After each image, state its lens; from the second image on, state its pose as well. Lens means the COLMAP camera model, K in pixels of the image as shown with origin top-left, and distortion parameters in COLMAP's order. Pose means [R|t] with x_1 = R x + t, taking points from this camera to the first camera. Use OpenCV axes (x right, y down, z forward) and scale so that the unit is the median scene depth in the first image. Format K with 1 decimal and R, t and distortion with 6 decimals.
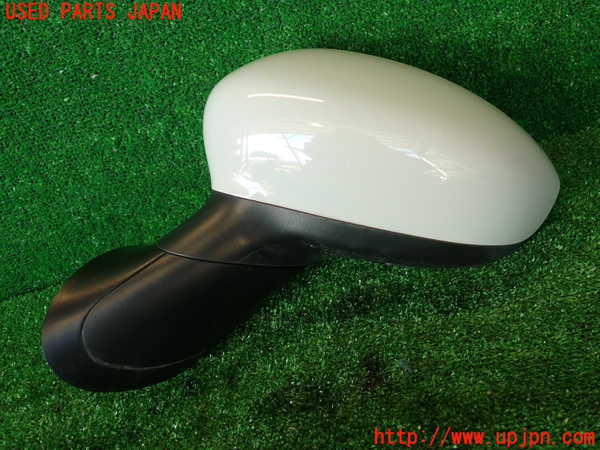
lens RADIAL K [[560.2, 0, 299.7], [0, 560.2, 225.5], [0, 0, 1]] dist [0.034824, 0.000000]
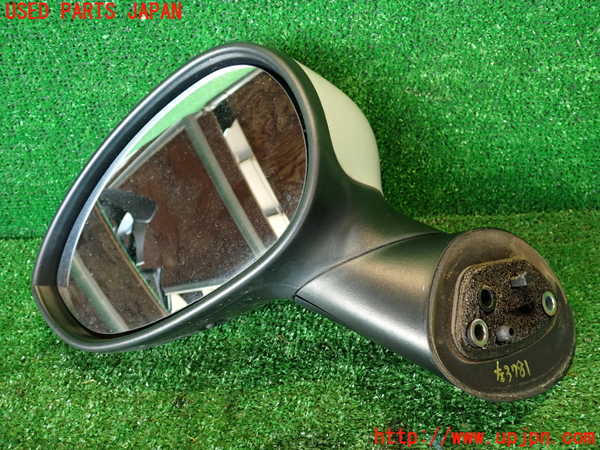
lens RADIAL K [[560.2, 0, 300.4], [0, 560.2, 224.6], [0, 0, 1]] dist [0.034824, 0.000000]
pose [[0.973938, 0.224242, 0.034052, -0.102765], [-0.225610, 0.973235, 0.043743, -0.056835], [-0.023332, -0.050285, 0.998462, 0.144881]]
